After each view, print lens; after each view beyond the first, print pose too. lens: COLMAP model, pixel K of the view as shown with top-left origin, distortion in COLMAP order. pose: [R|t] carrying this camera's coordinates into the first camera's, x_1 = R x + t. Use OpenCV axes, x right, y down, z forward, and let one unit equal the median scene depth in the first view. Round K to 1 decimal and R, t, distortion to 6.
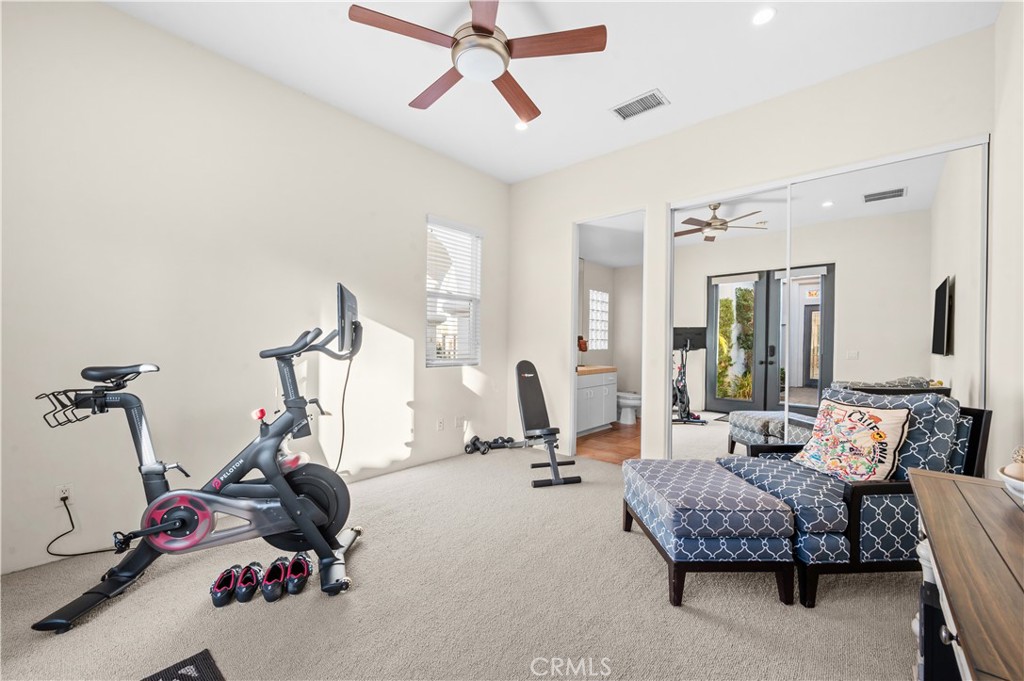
lens RADIAL K [[414.1, 0, 513.9], [0, 414.1, 341.1], [0, 0, 1]] dist [-0.000927, -0.000044]
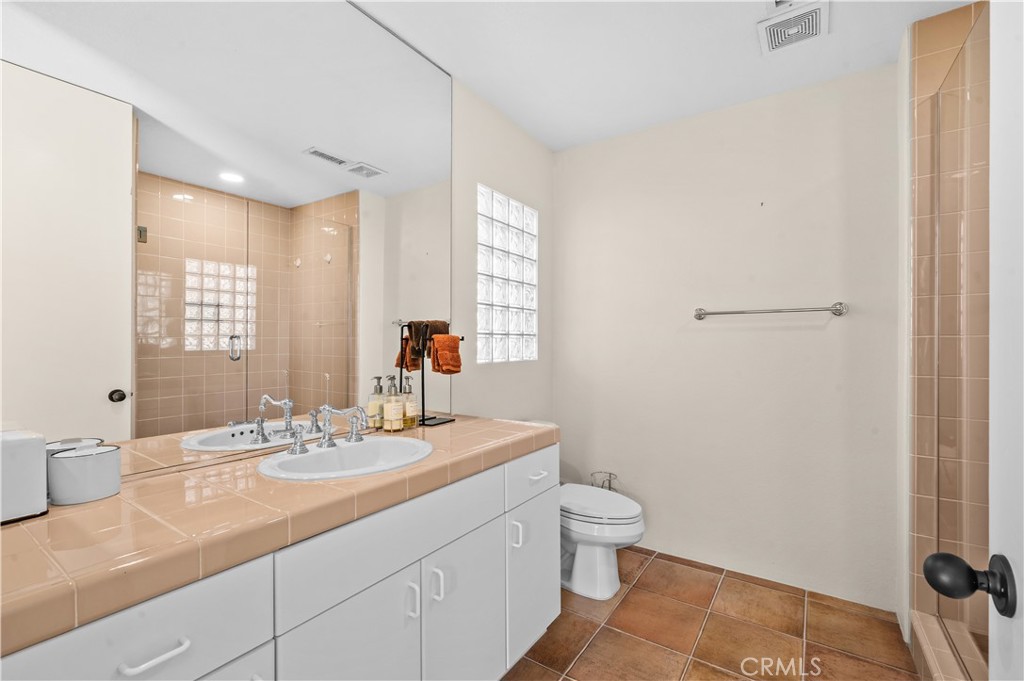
lens RADIAL K [[445.0, 0, 513.8], [0, 445.0, 343.0], [0, 0, 1]] dist [0.000179, 0.000261]
pose [[0.991844, -0.010805, 0.126997, 0.160060], [0.010489, 0.999940, 0.003153, 0.002710], [-0.127023, -0.001795, 0.991898, 0.624376]]
